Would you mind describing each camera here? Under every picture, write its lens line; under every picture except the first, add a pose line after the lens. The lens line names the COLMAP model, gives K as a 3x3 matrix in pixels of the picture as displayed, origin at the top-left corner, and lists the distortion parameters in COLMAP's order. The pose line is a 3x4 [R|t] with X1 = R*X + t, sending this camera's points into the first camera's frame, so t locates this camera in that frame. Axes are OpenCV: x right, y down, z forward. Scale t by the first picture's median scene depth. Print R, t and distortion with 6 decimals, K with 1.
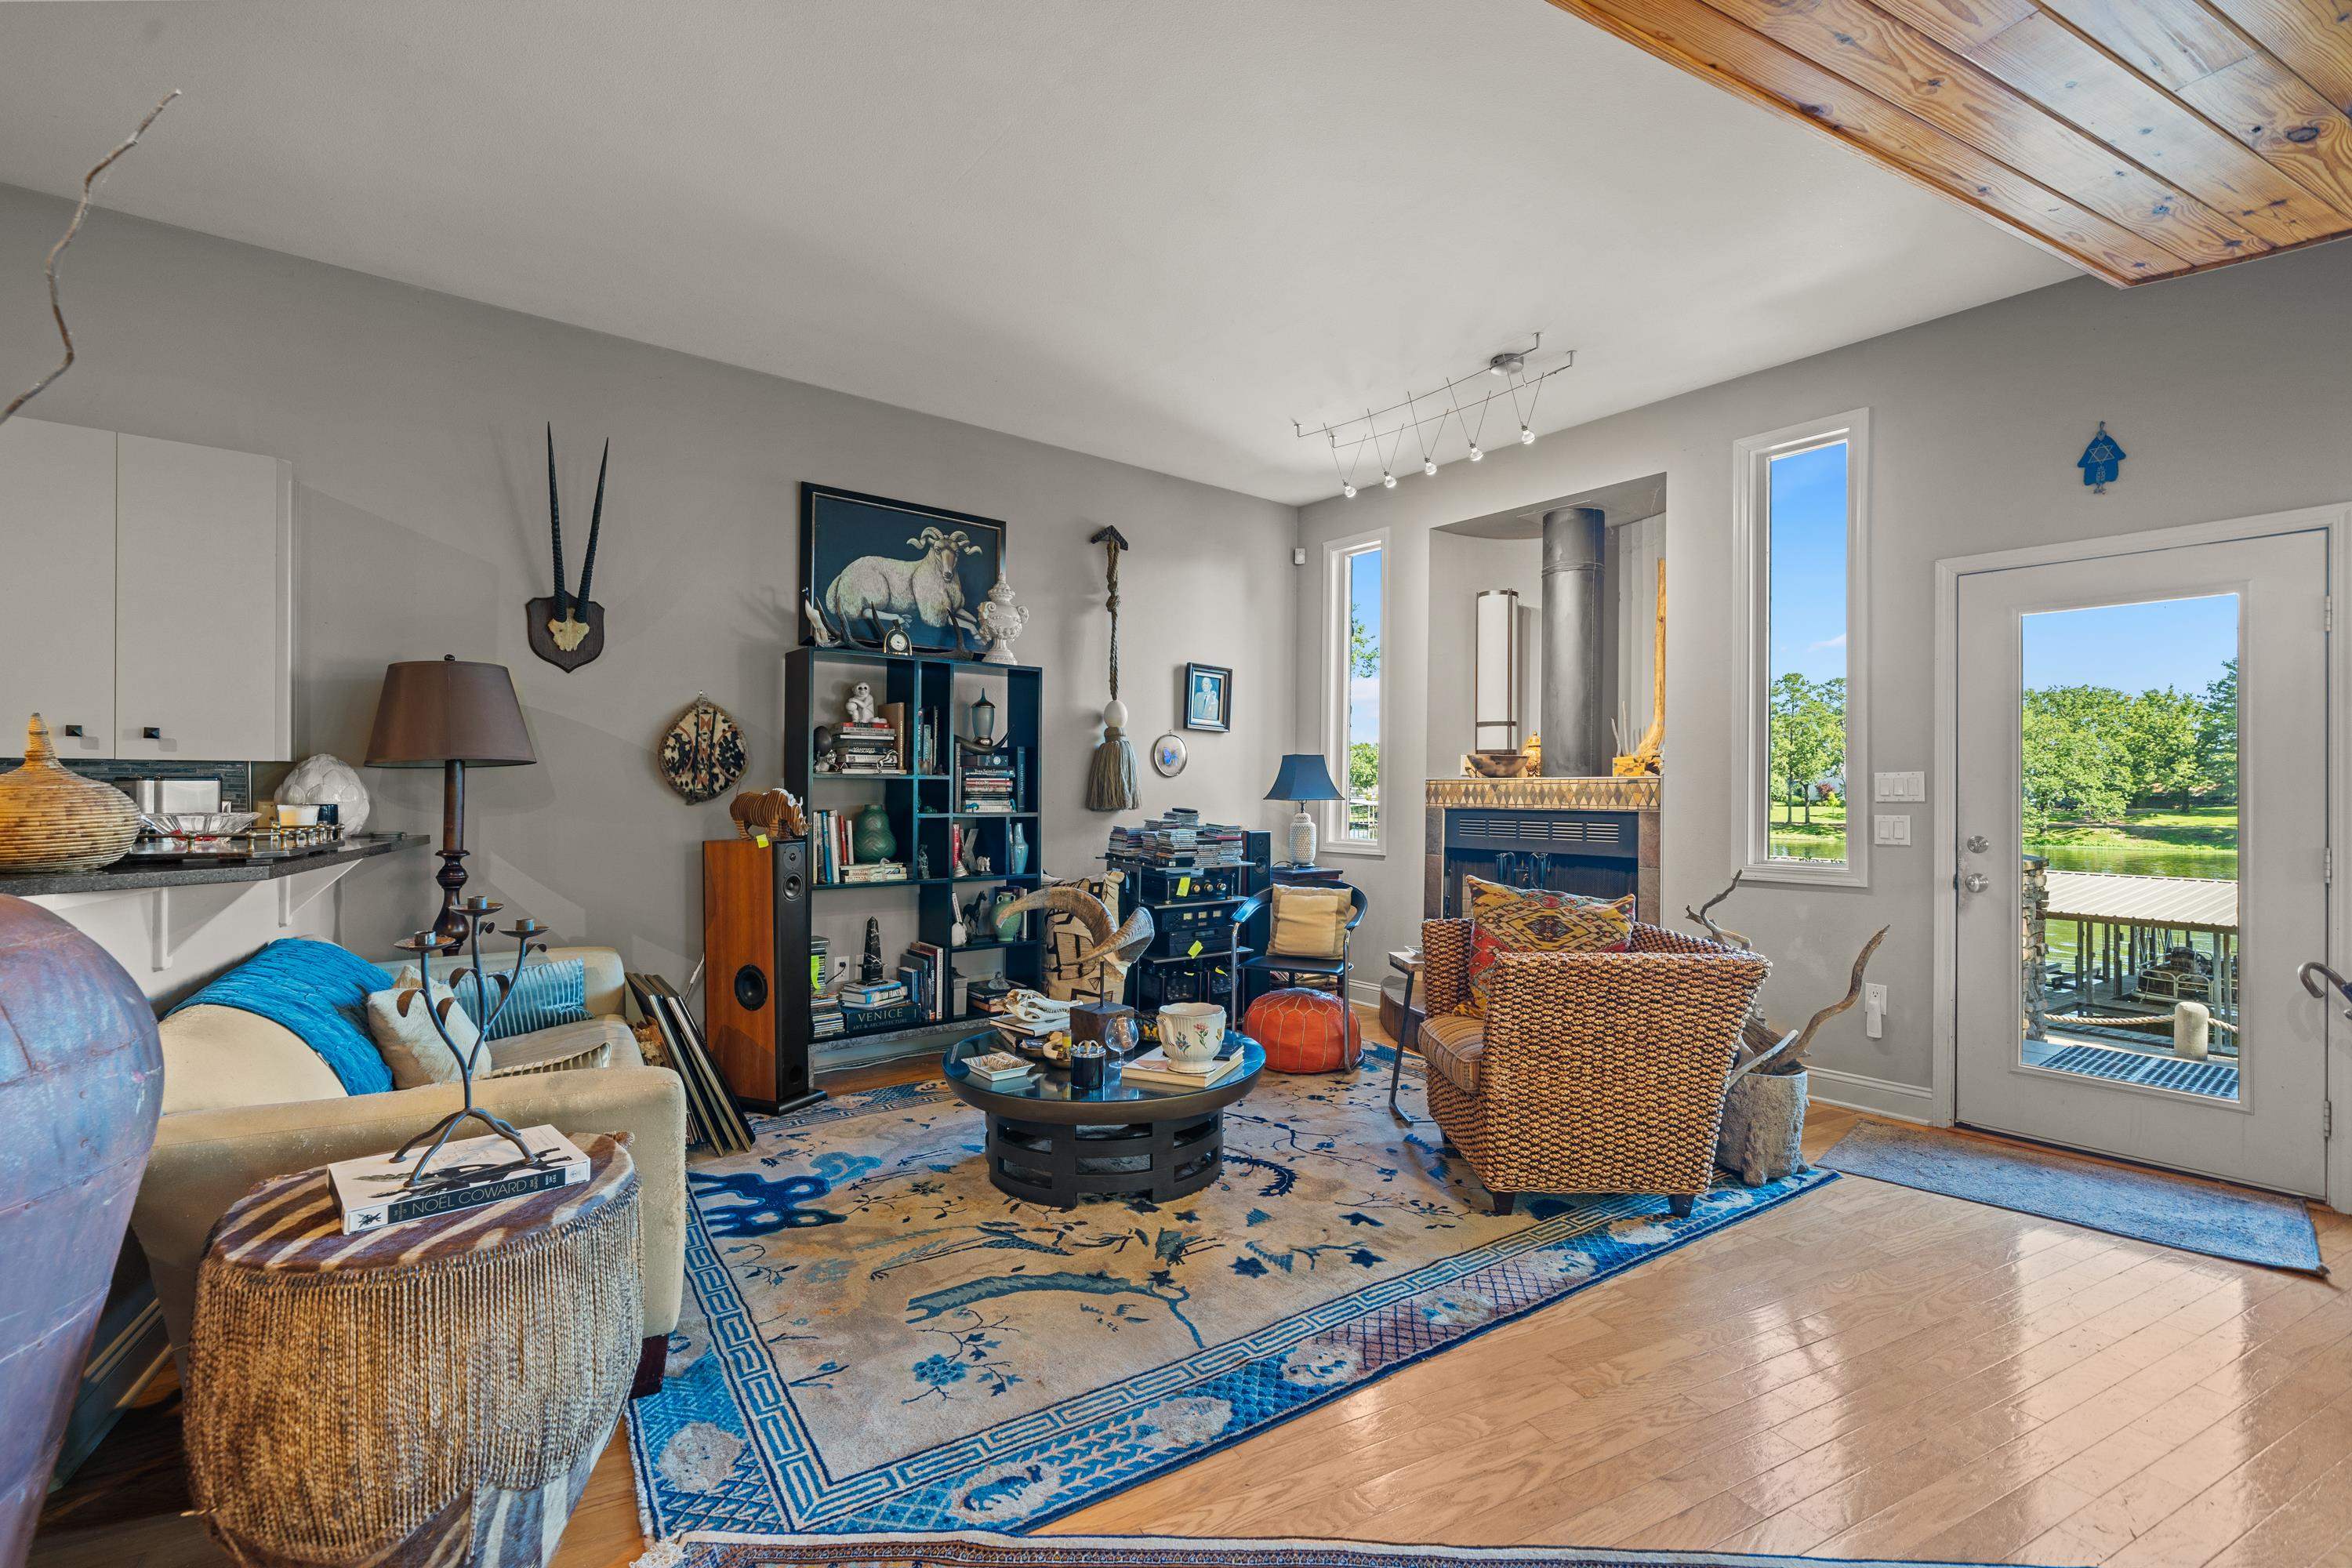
lens RADIAL K [[1022.6, 0, 1178.3], [0, 1022.6, 783.9], [0, 0, 1]] dist [0.000058, 0.000314]
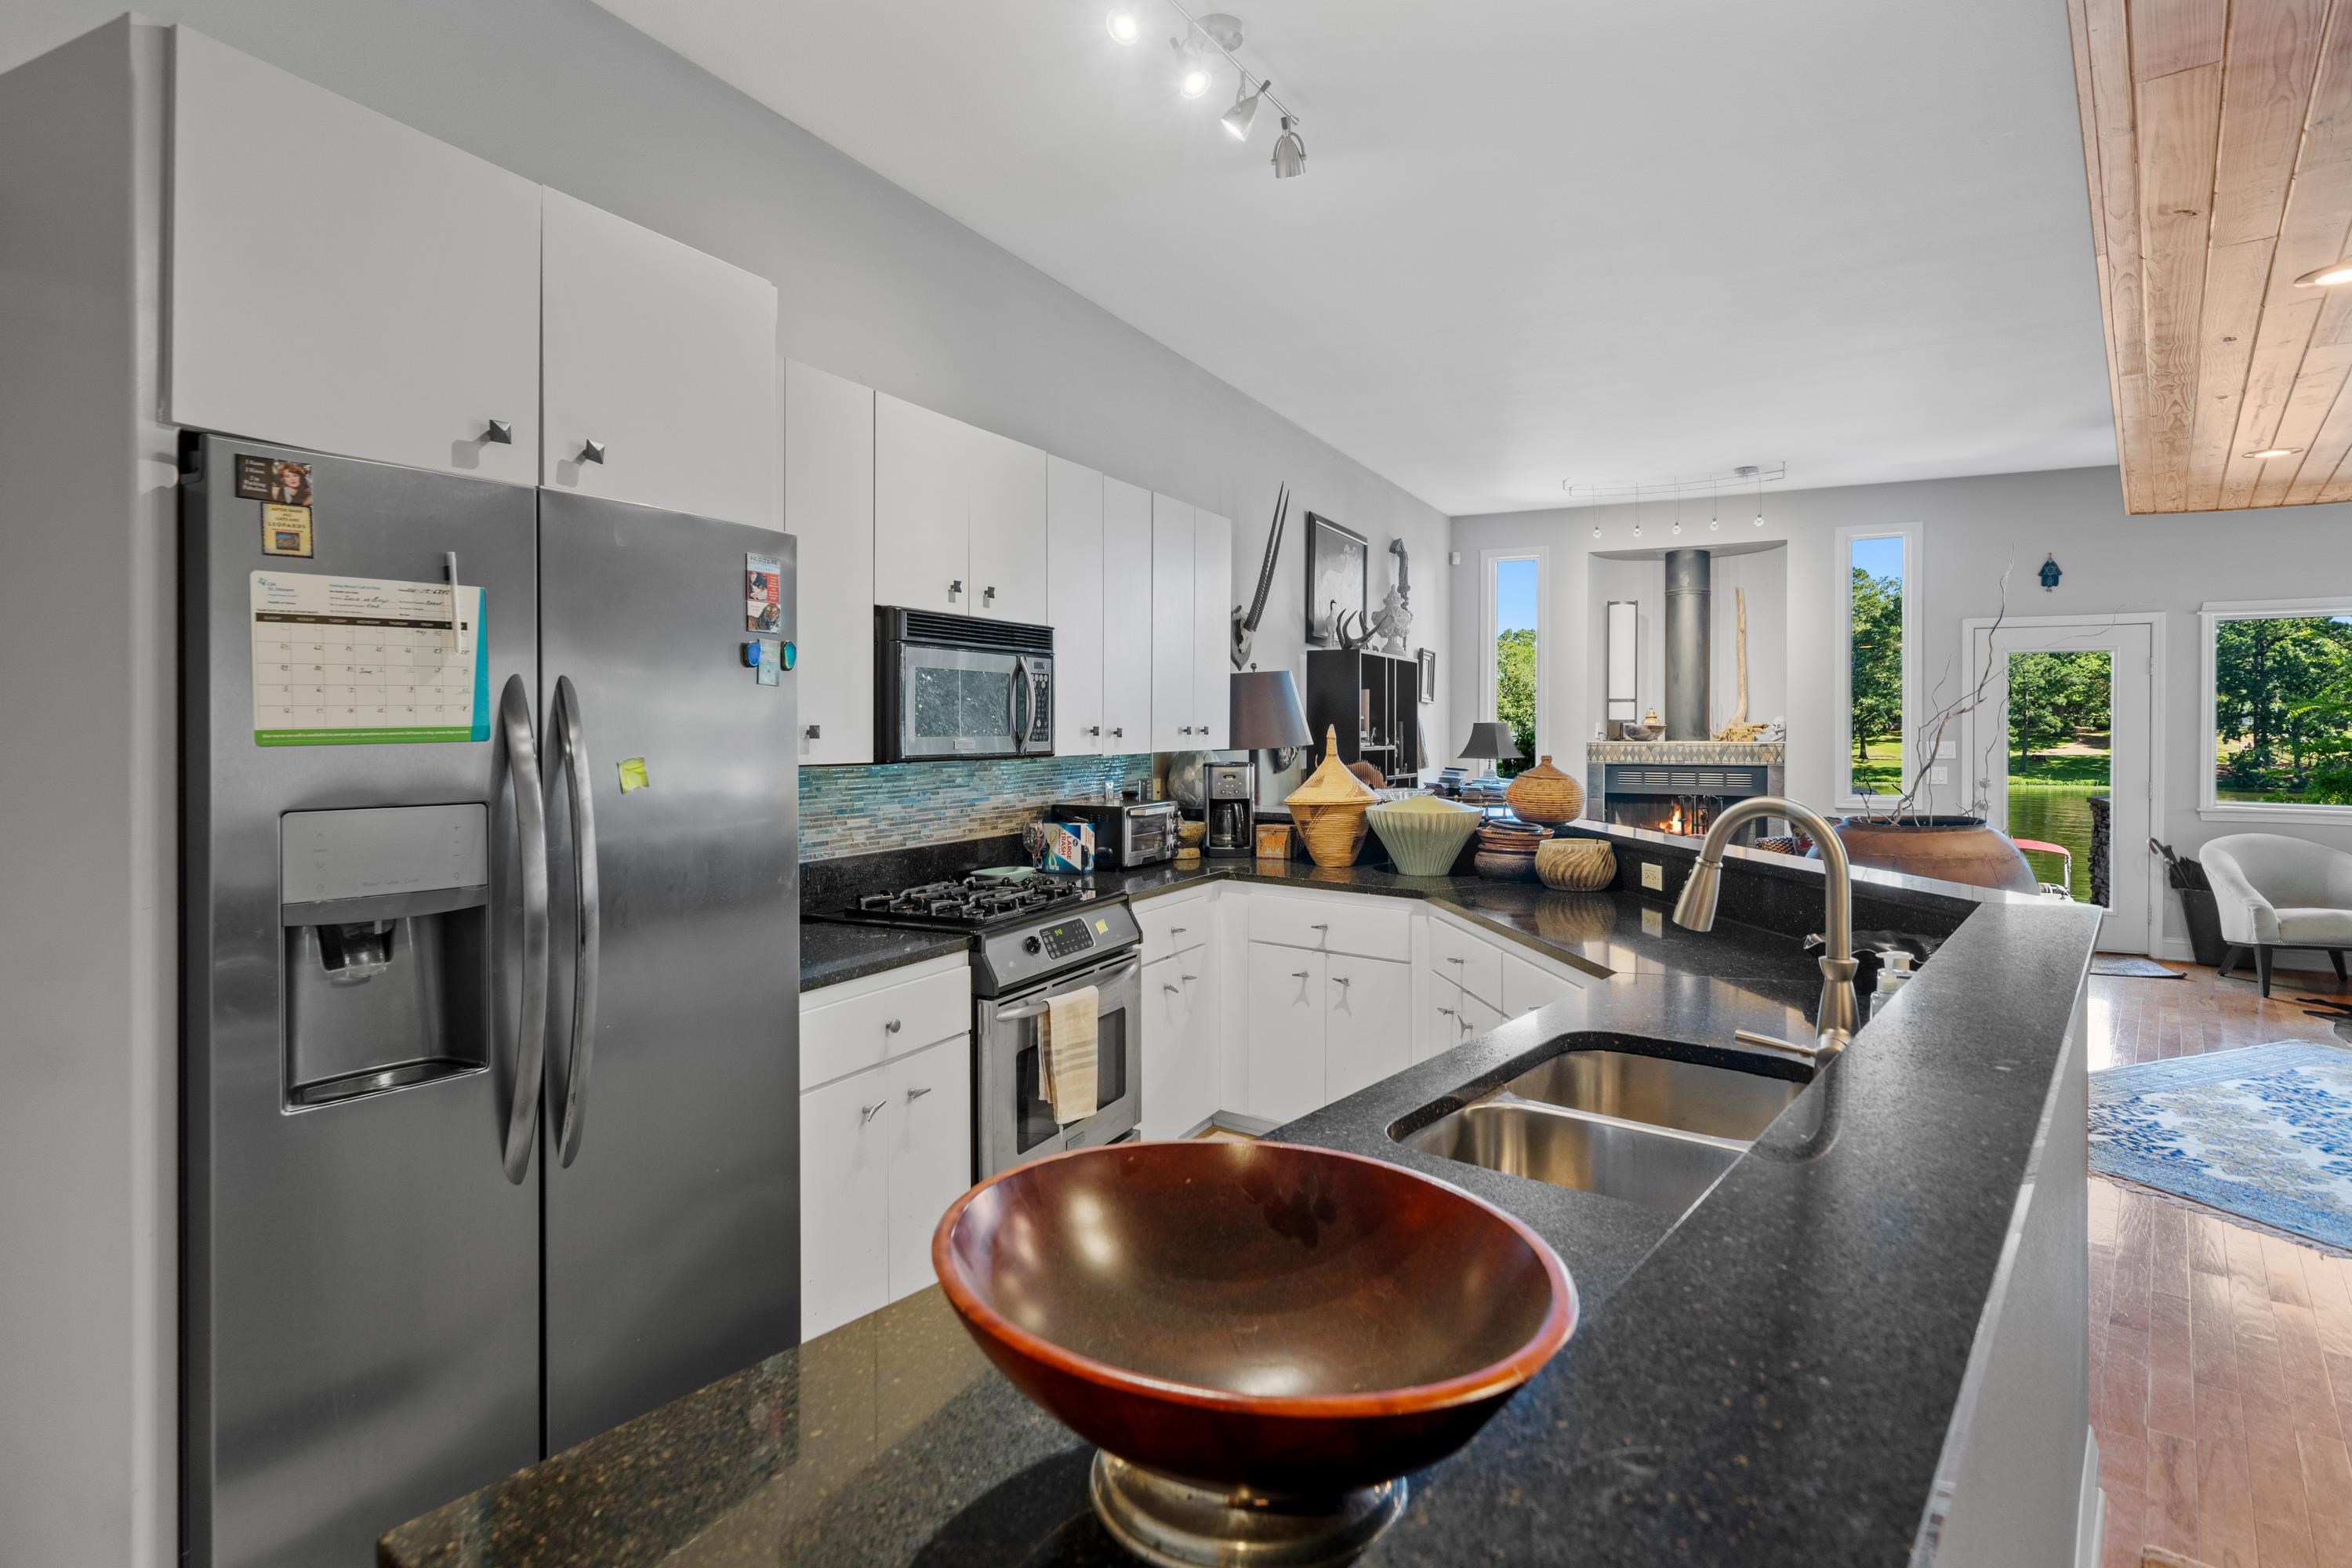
lens RADIAL K [[1236.7, 0, 1176.5], [0, 1236.7, 736.4], [0, 0, 1]] dist [-0.000252, -0.000004]
pose [[0.913018, -0.006858, 0.407863, -1.078722], [0.001235, 0.999901, 0.014049, -0.041951], [-0.407918, -0.012323, 0.912935, -0.296916]]
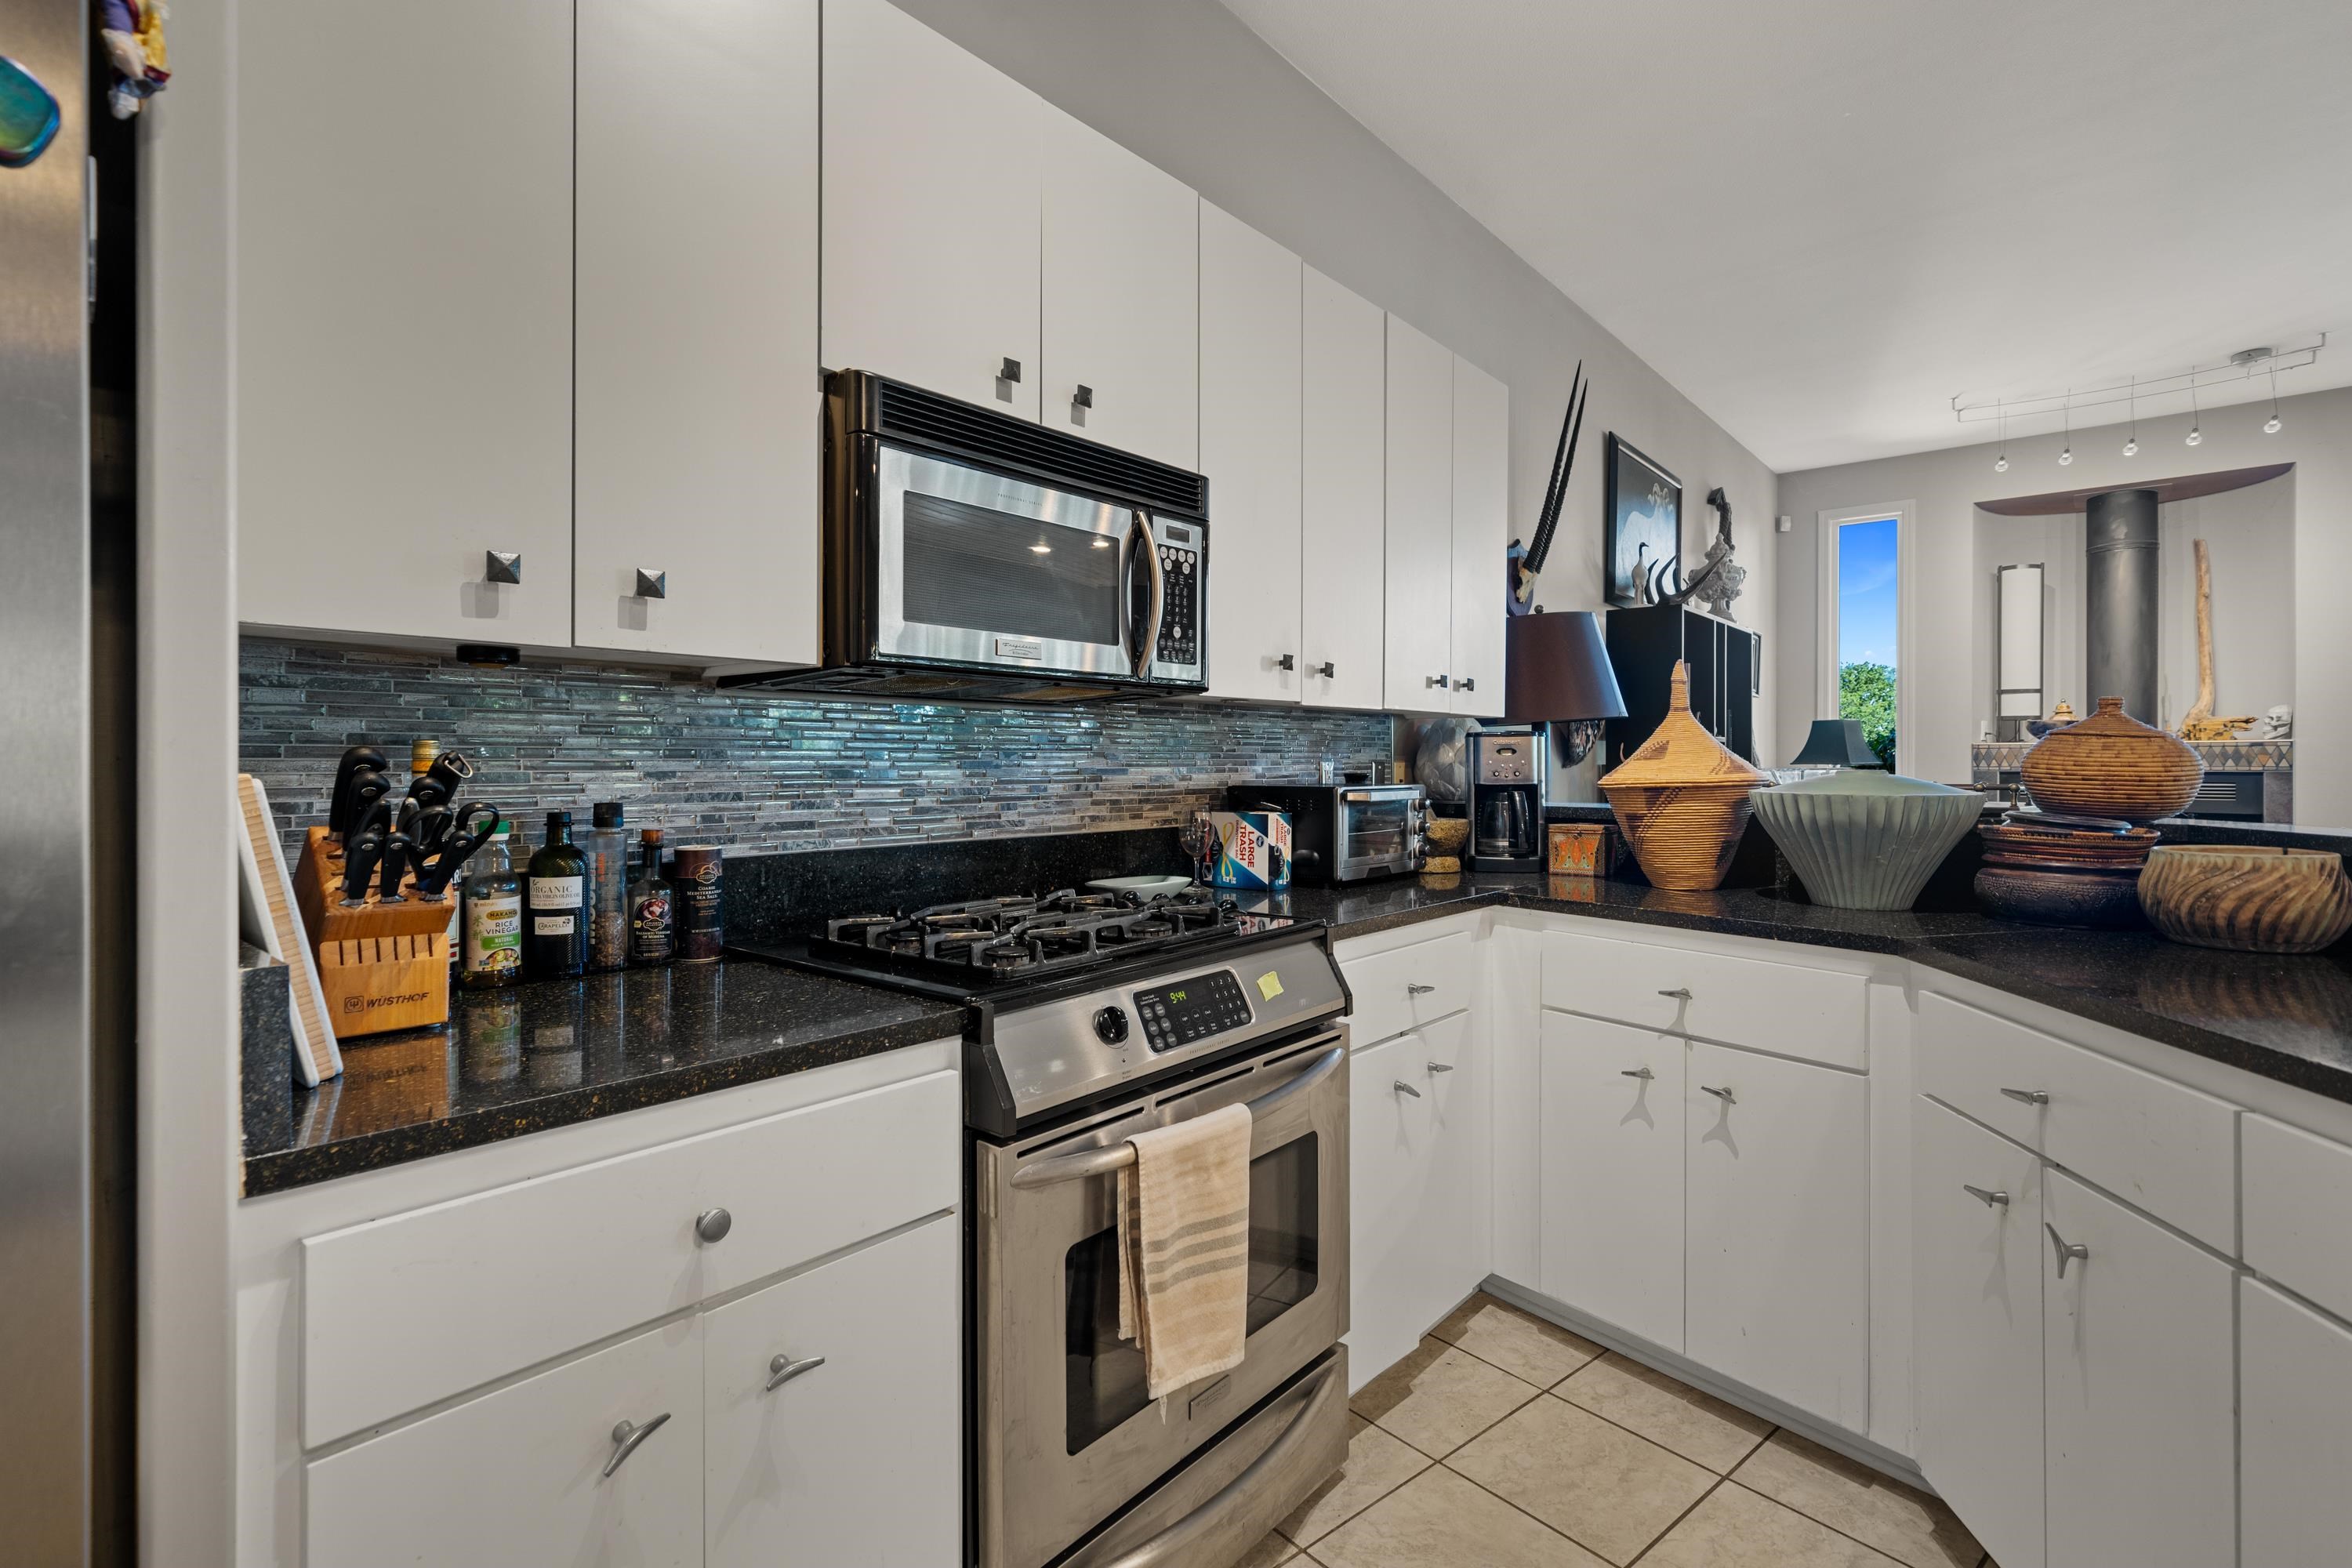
lens RADIAL K [[1104.6, 0, 1181.7], [0, 1104.6, 766.7], [0, 0, 1]] dist [0.002445, 0.000410]
pose [[0.982619, -0.004577, 0.185580, -0.912468], [0.002990, 0.999957, 0.008829, 0.007905], [-0.185612, -0.008121, 0.982590, 0.049485]]
